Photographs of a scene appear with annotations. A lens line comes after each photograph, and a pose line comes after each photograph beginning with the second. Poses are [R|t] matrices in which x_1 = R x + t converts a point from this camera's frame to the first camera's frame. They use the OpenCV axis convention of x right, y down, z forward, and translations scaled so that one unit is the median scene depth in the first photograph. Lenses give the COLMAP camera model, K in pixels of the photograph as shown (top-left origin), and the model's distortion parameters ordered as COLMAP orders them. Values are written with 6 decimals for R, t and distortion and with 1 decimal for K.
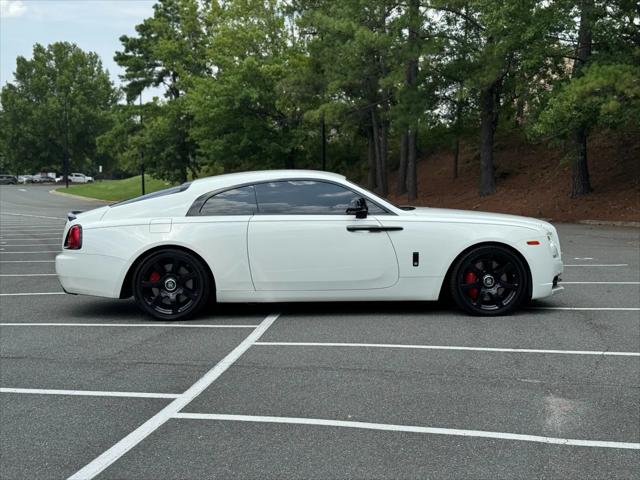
lens RADIAL K [[893.8, 0, 316.0], [0, 893.8, 242.9], [0, 0, 1]] dist [0.120344, 0.000000]
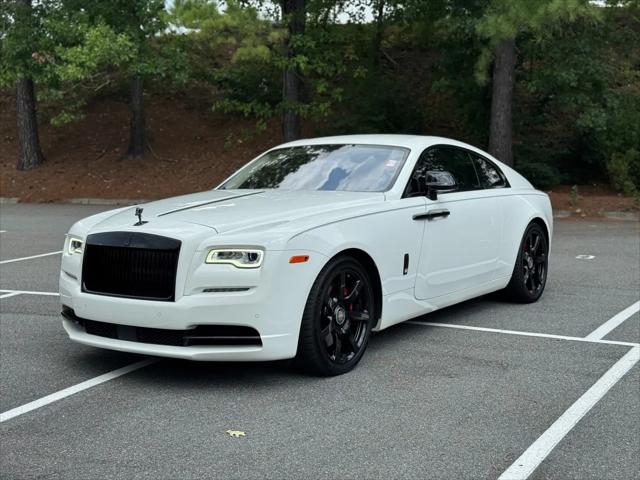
lens RADIAL K [[893.8, 0, 324.3], [0, 893.8, 240.4], [0, 0, 1]] dist [0.120344, 0.000000]
pose [[0.547728, -0.074705, 0.833315, -0.164021], [0.046783, 0.997182, 0.058646, -0.018720], [-0.835347, 0.006863, 0.549680, 0.299966]]
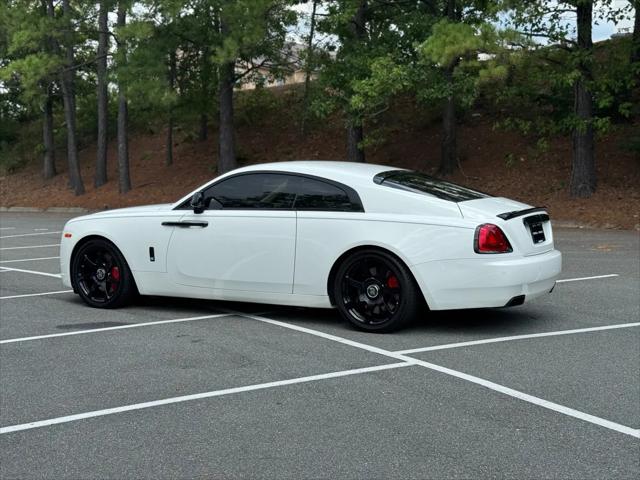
lens RADIAL K [[893.8, 0, 318.3], [0, 893.8, 240.7], [0, 0, 1]] dist [0.120344, 0.000000]
pose [[0.893333, -0.038932, 0.447706, -0.094717], [0.033165, 0.999235, 0.020717, -0.014900], [-0.448170, -0.003659, 0.893941, 0.207001]]
